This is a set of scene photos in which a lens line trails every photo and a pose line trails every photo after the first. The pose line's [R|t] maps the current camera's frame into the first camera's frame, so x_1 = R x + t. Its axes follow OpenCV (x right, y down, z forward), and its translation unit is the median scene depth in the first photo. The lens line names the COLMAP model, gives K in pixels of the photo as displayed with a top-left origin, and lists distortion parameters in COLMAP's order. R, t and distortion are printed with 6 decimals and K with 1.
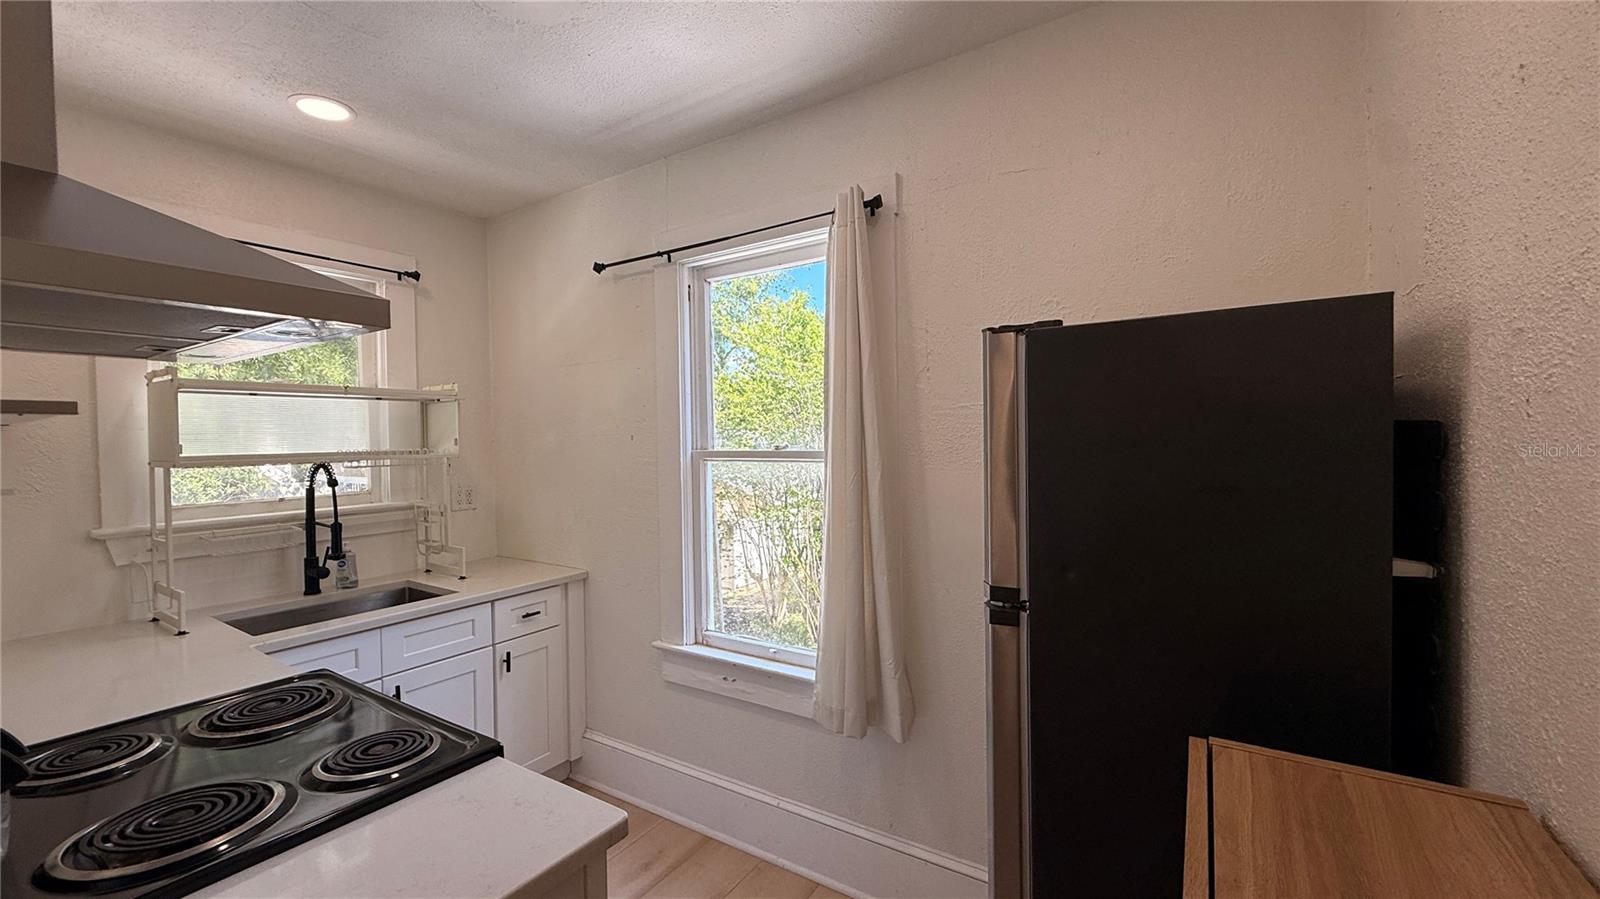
lens RADIAL K [[637.4, 0, 796.5], [0, 637.4, 448.2], [0, 0, 1]] dist [0.000820, 0.000124]
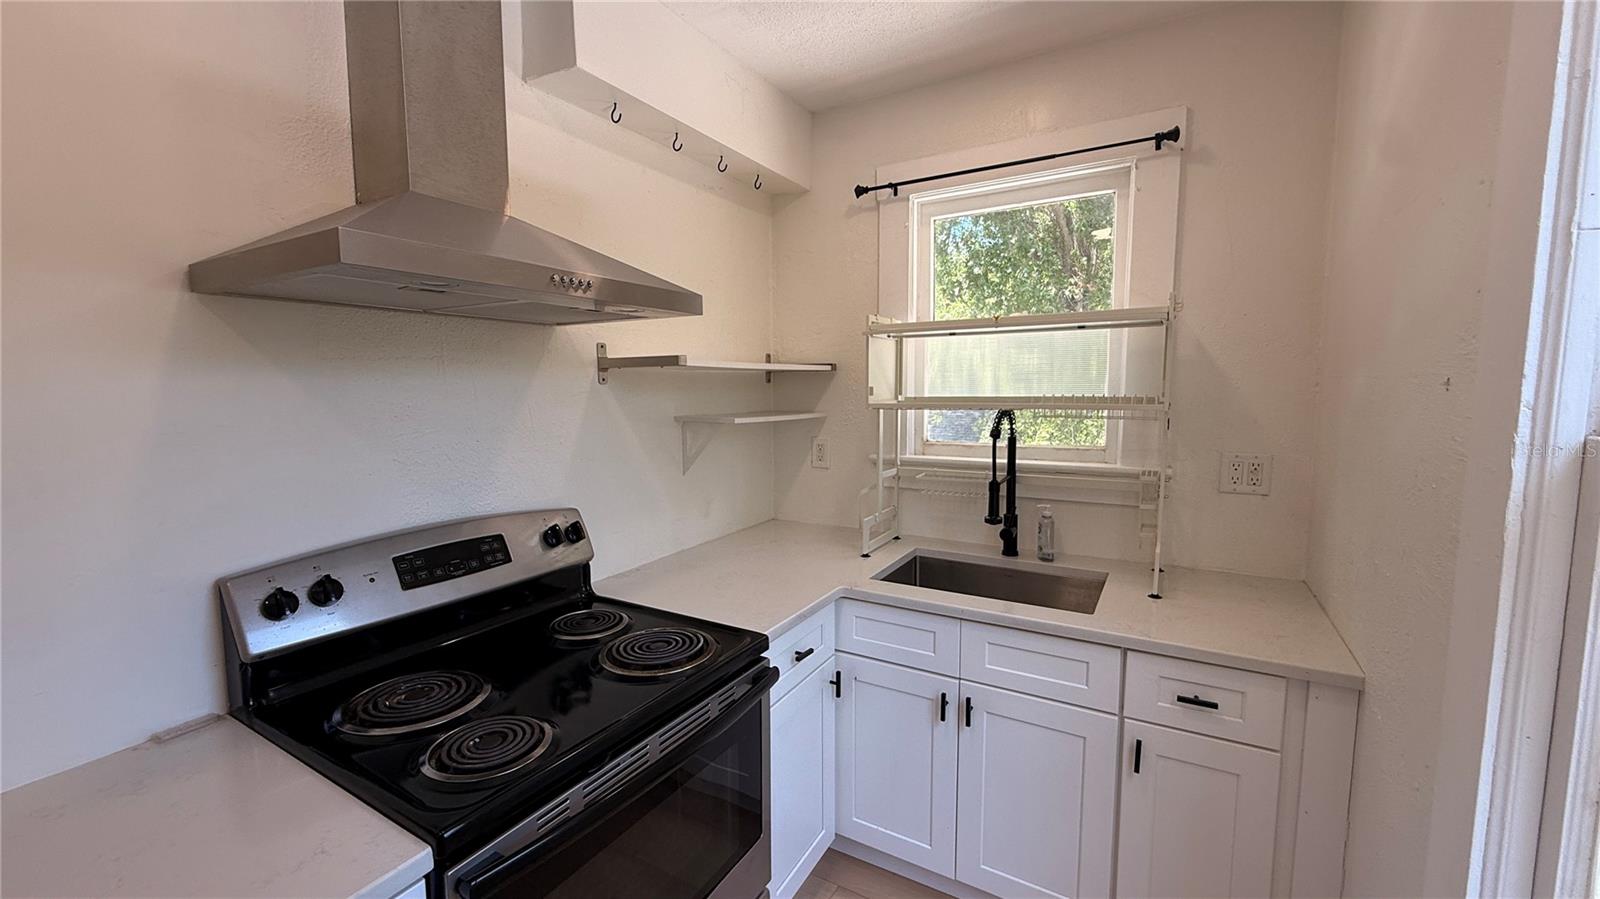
lens RADIAL K [[637.4, 0, 796.5], [0, 637.4, 448.2], [0, 0, 1]] dist [0.000820, 0.000124]
pose [[0.028209, 0.110146, -0.993515, 0.098958], [-0.004554, 0.993914, 0.110061, -0.016969], [0.999592, 0.001419, 0.028539, 0.642412]]
